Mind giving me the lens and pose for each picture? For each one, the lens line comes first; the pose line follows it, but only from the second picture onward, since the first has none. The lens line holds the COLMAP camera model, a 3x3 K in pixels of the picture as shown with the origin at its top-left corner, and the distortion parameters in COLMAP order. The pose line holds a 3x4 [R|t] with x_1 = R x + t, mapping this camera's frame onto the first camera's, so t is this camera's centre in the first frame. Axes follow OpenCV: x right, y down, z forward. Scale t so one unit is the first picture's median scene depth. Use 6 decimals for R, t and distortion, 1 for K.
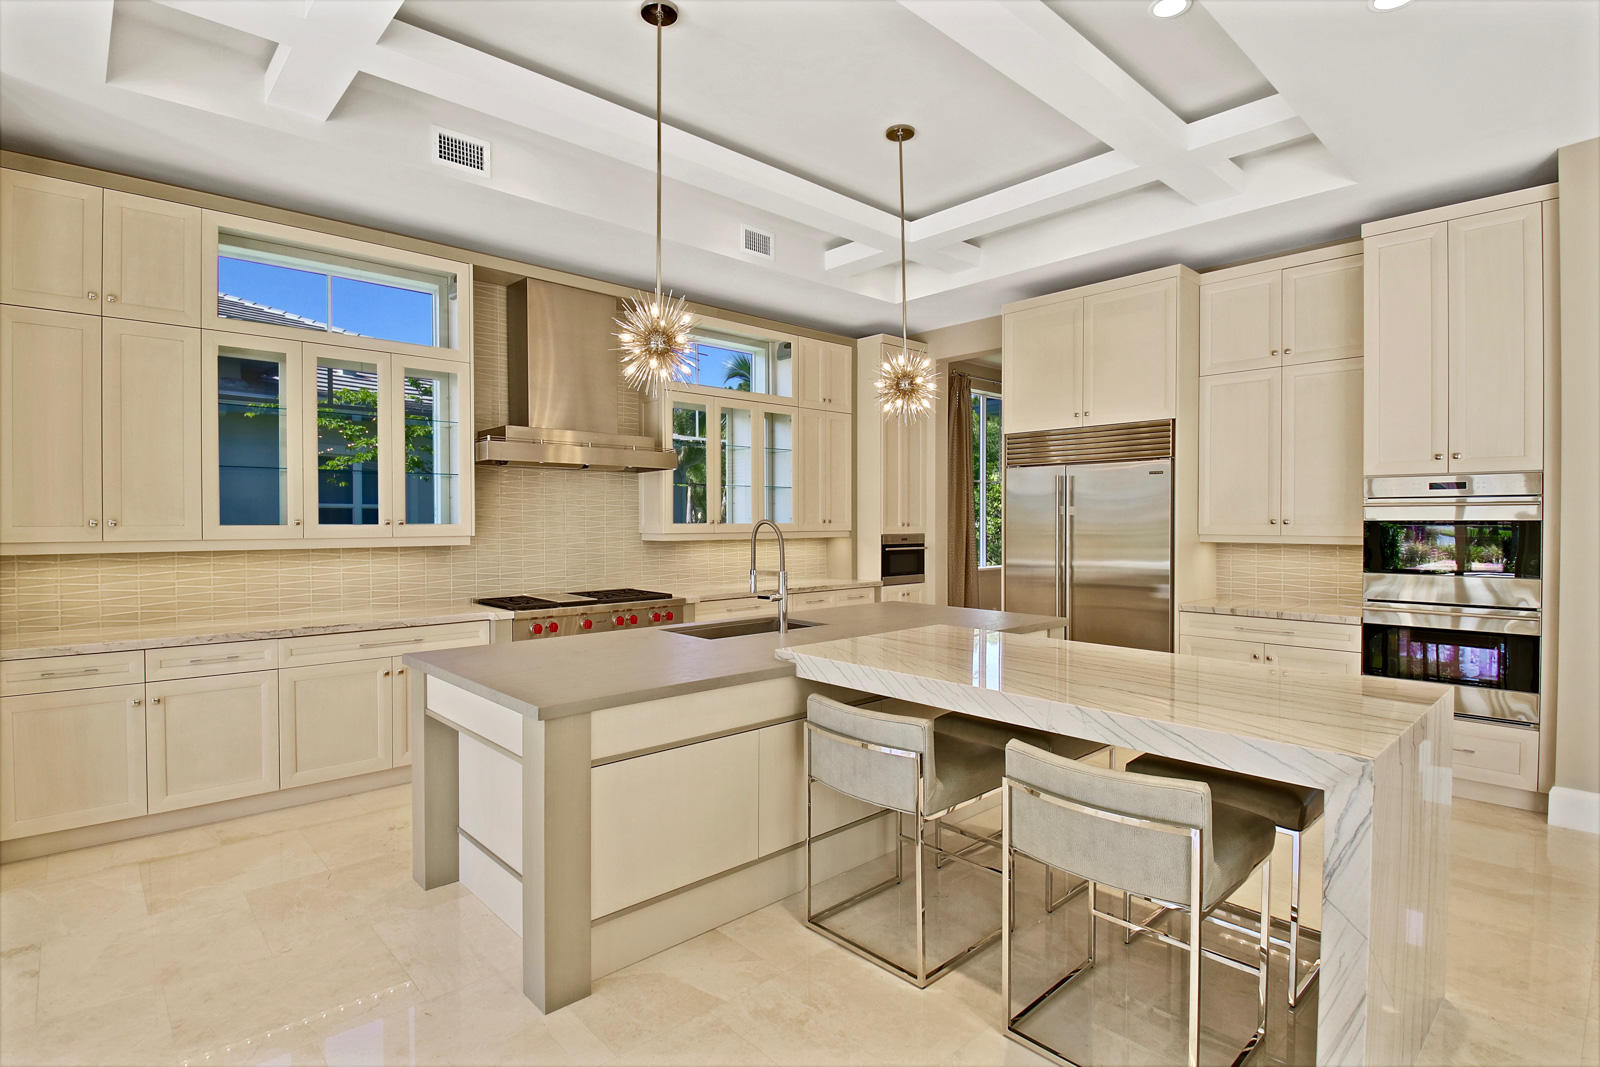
lens RADIAL K [[790.9, 0, 799.8], [0, 790.9, 528.8], [0, 0, 1]] dist [0.029569, -0.040023]
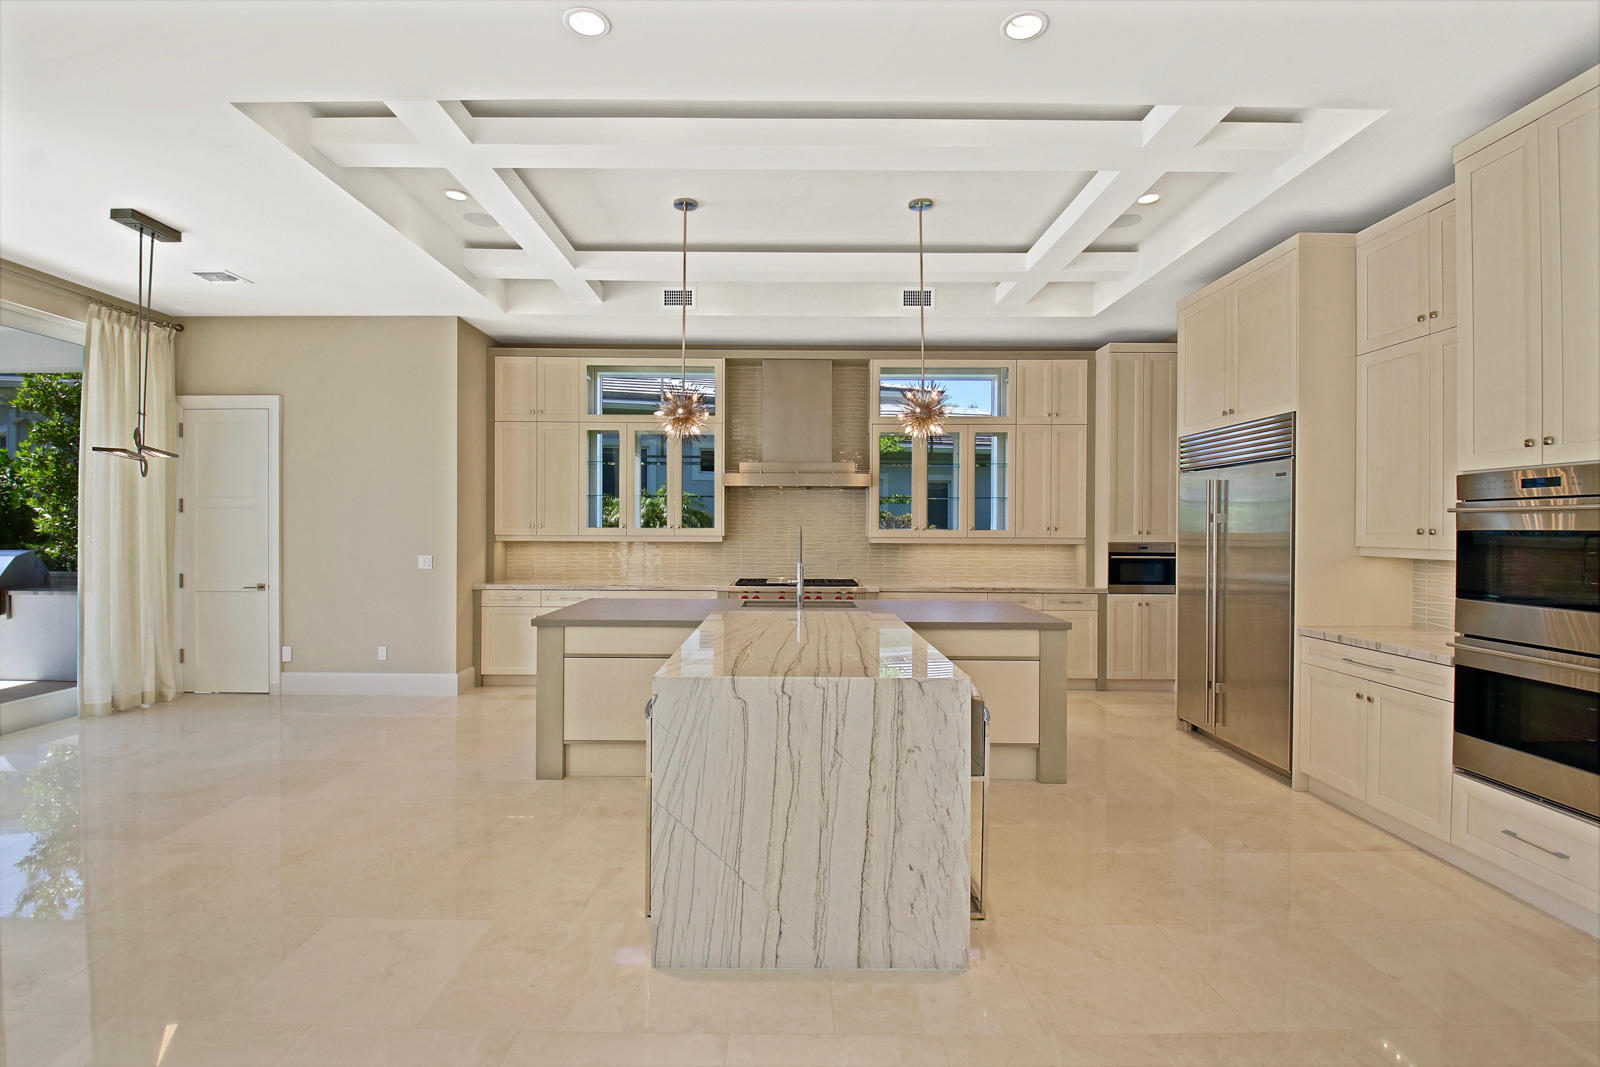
lens RADIAL K [[754.1, 0, 791.3], [0, 754.1, 527.3], [0, 0, 1]] dist [0.000934, -0.020422]
pose [[0.730985, 0.005382, -0.682372, 0.628152], [-0.013724, 0.999883, -0.006815, 0.000512], [0.682256, 0.014346, 0.730973, 0.032604]]
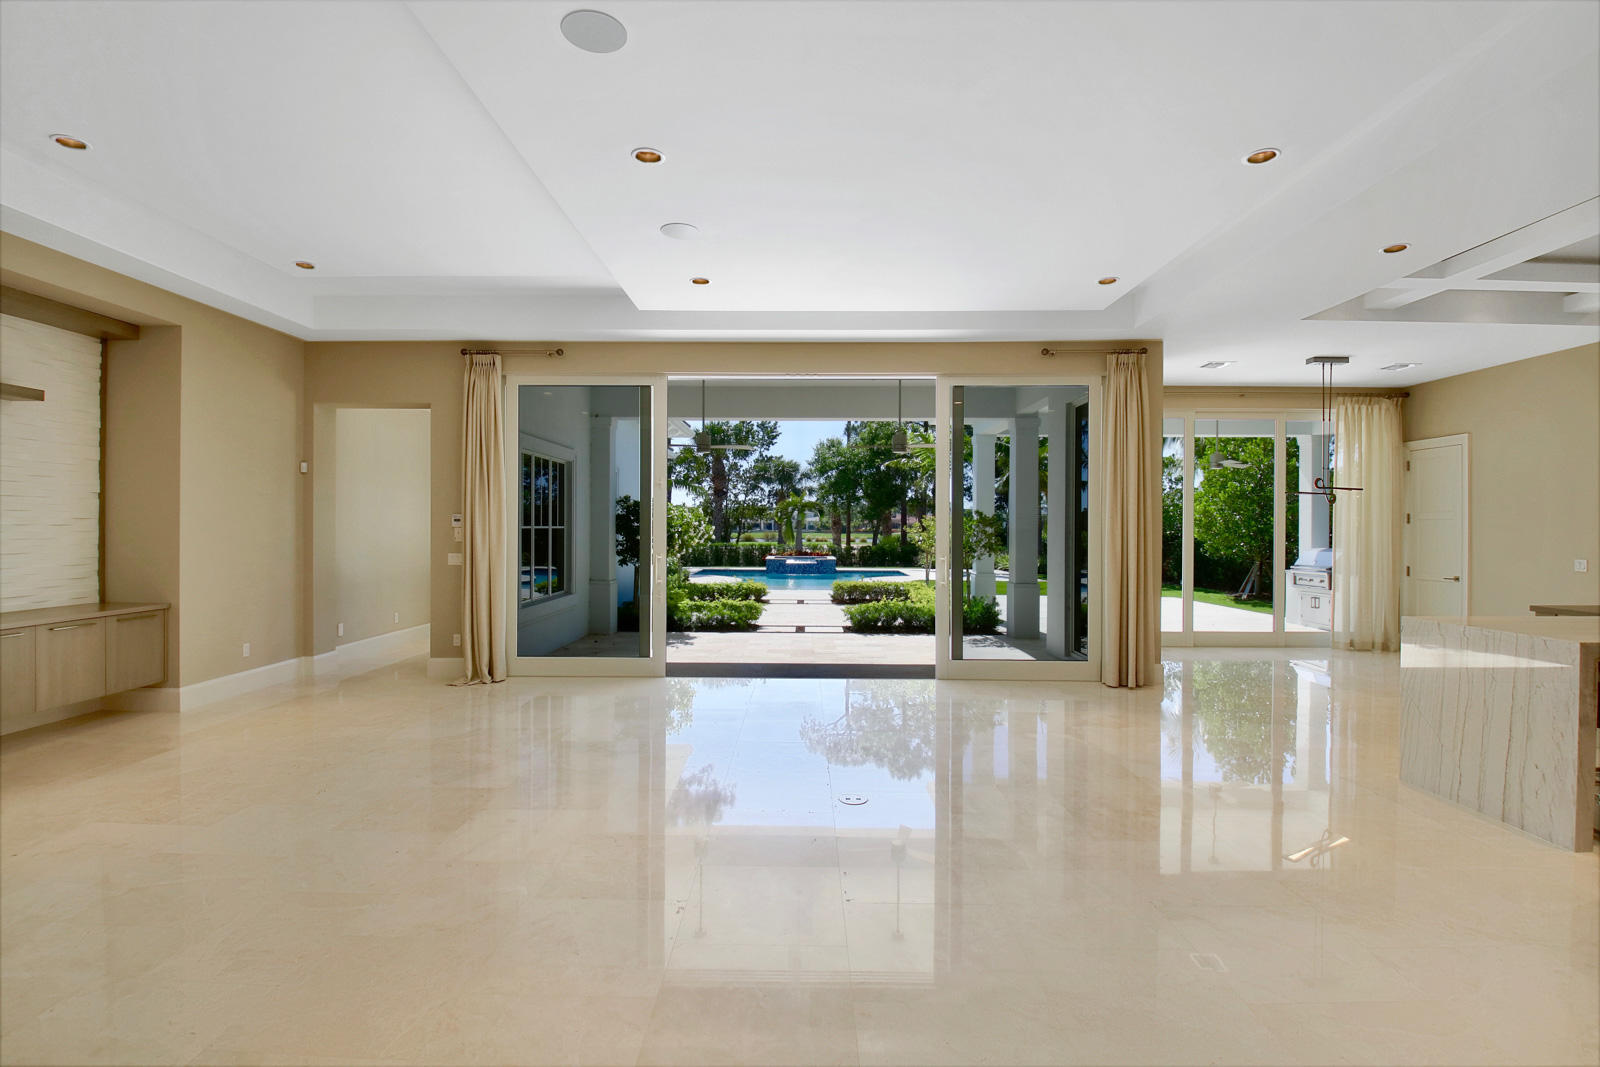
lens RADIAL K [[741.4, 0, 786.5], [0, 741.4, 529.3], [0, 0, 1]] dist [0.022273, -0.035160]
pose [[-0.692506, 0.000476, -0.721412, 1.332882], [-0.012533, 0.999841, 0.012690, -0.008573], [0.721303, 0.017830, -0.692390, 0.399474]]
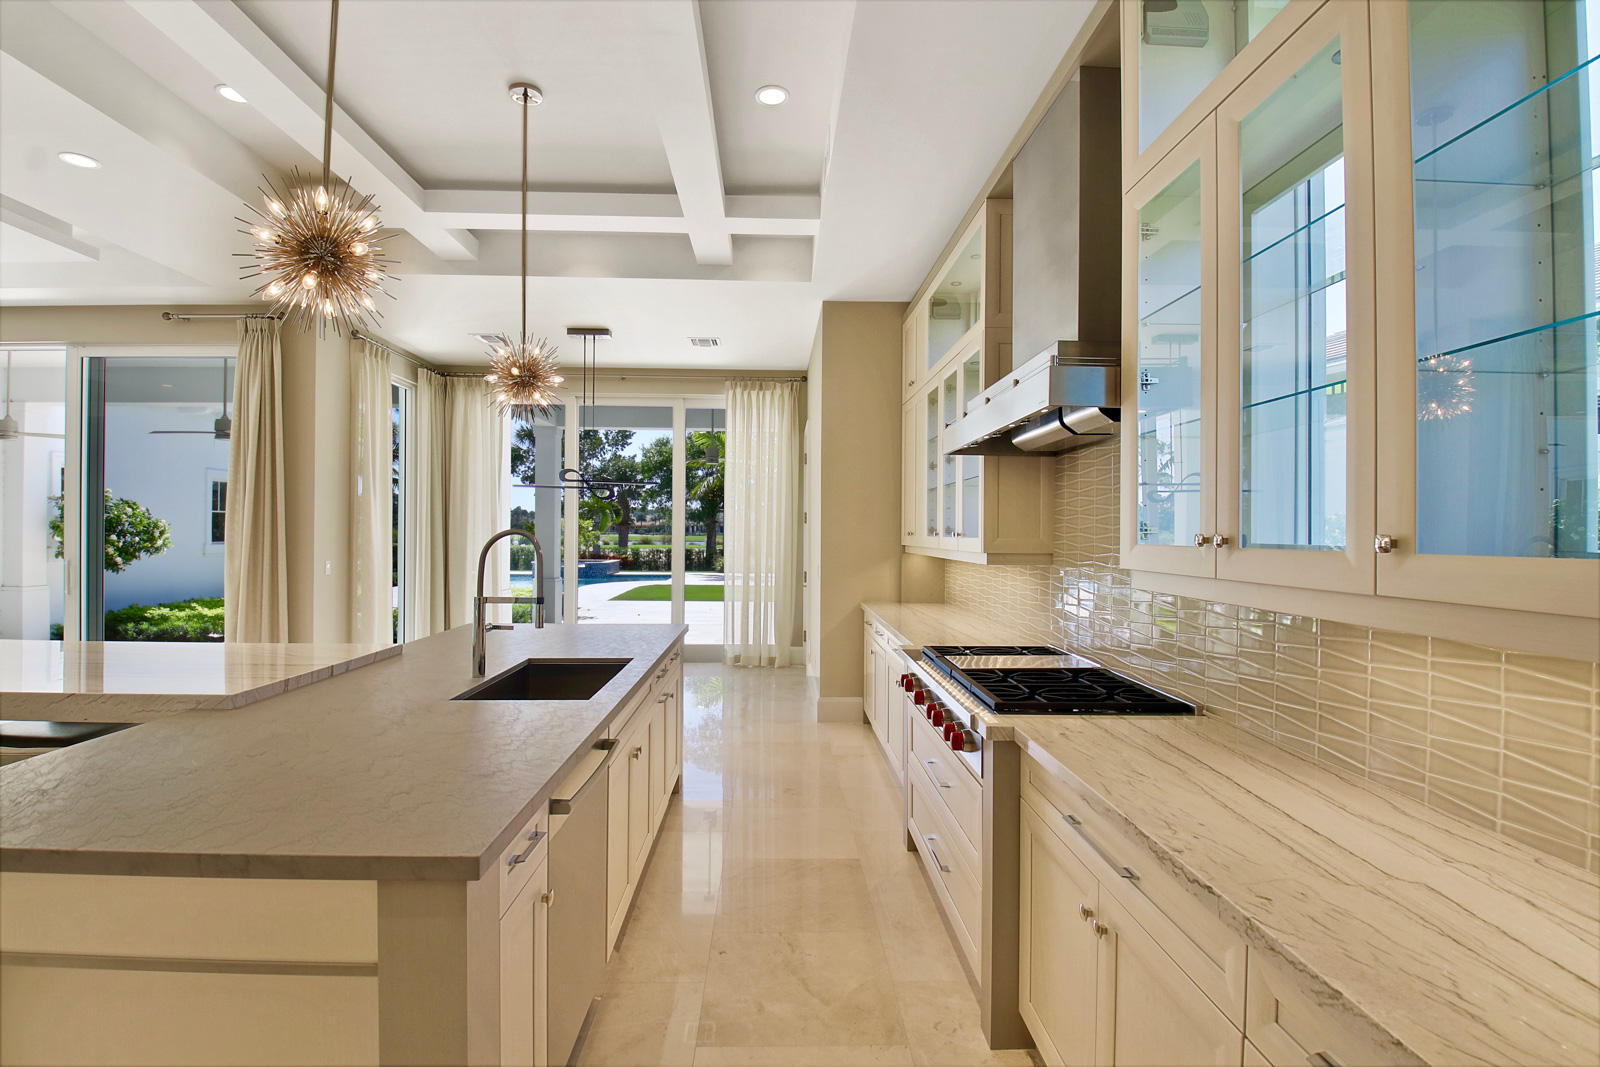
lens RADIAL K [[741.4, 0, 786.5], [0, 741.4, 529.3], [0, 0, 1]] dist [0.022273, -0.035160]
pose [[-0.671234, -0.004842, -0.741230, 0.222289], [-0.015607, 0.999849, 0.007601, -0.019098], [0.741082, 0.016670, -0.671208, 1.259006]]
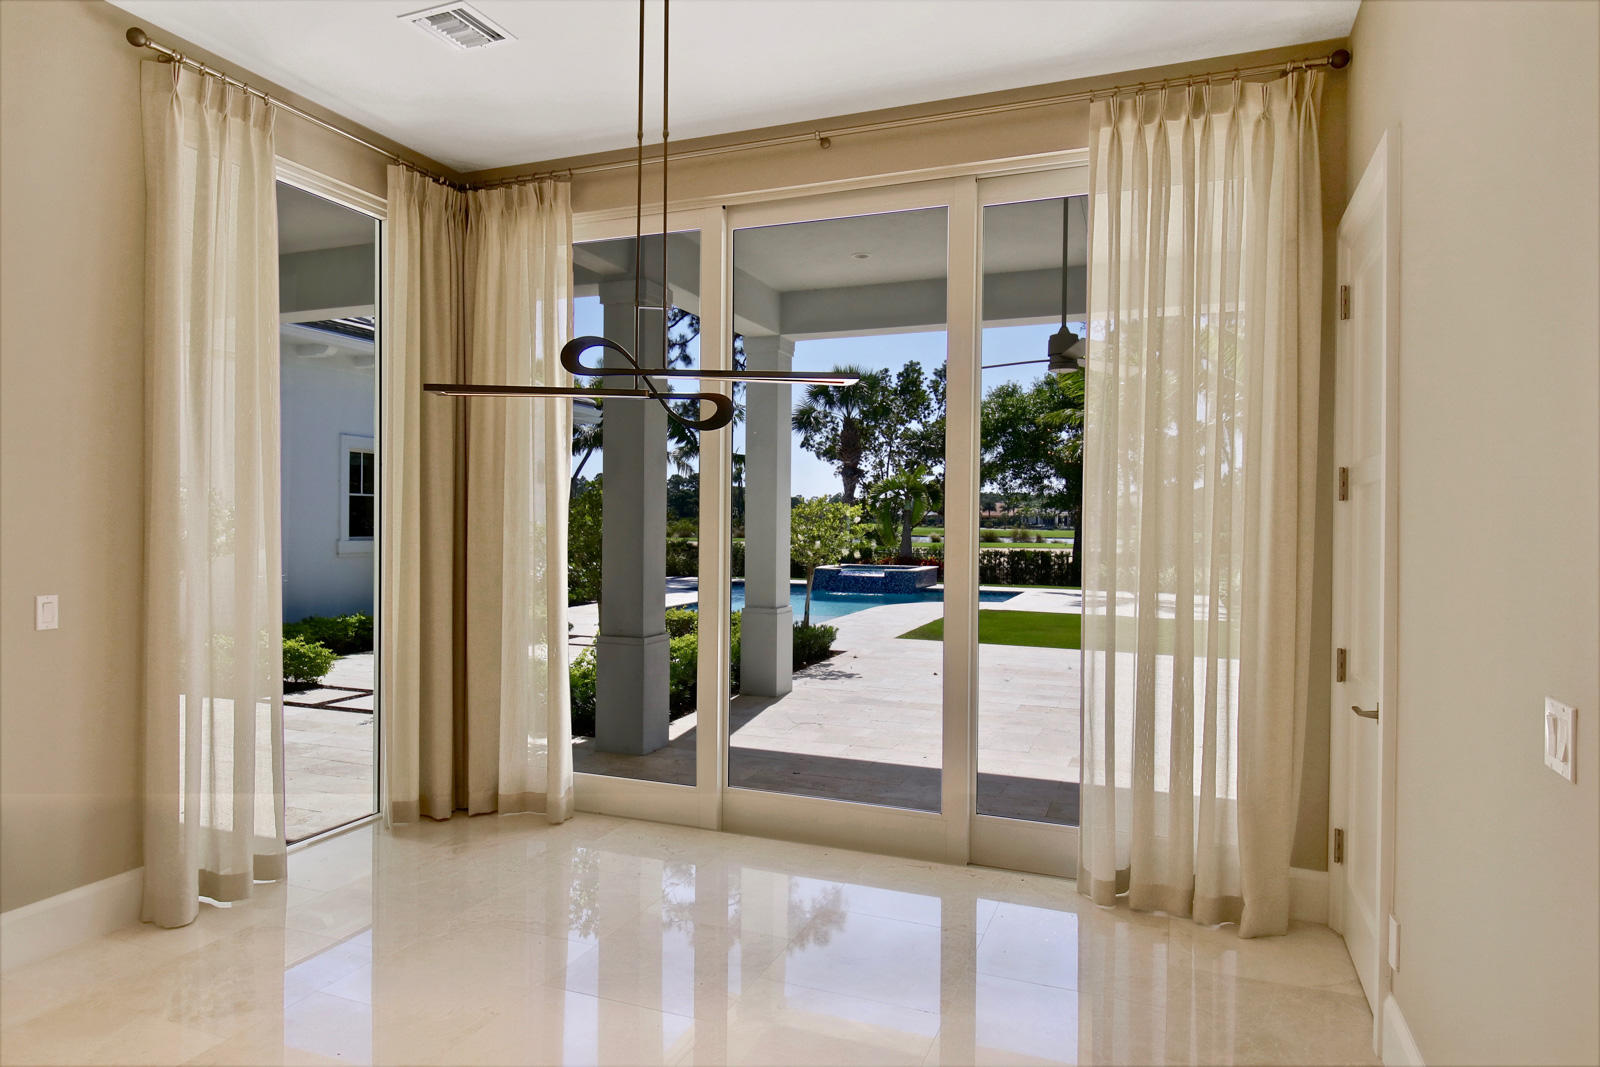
lens RADIAL K [[959.8, 0, 784.6], [0, 959.8, 531.3], [0, 0, 1]] dist [0.000917, 0.000761]
pose [[-0.909486, -0.001485, -0.415732, -0.330313], [-0.012527, 0.999637, 0.023835, -0.009190], [0.415546, 0.026885, -0.909175, 0.688969]]
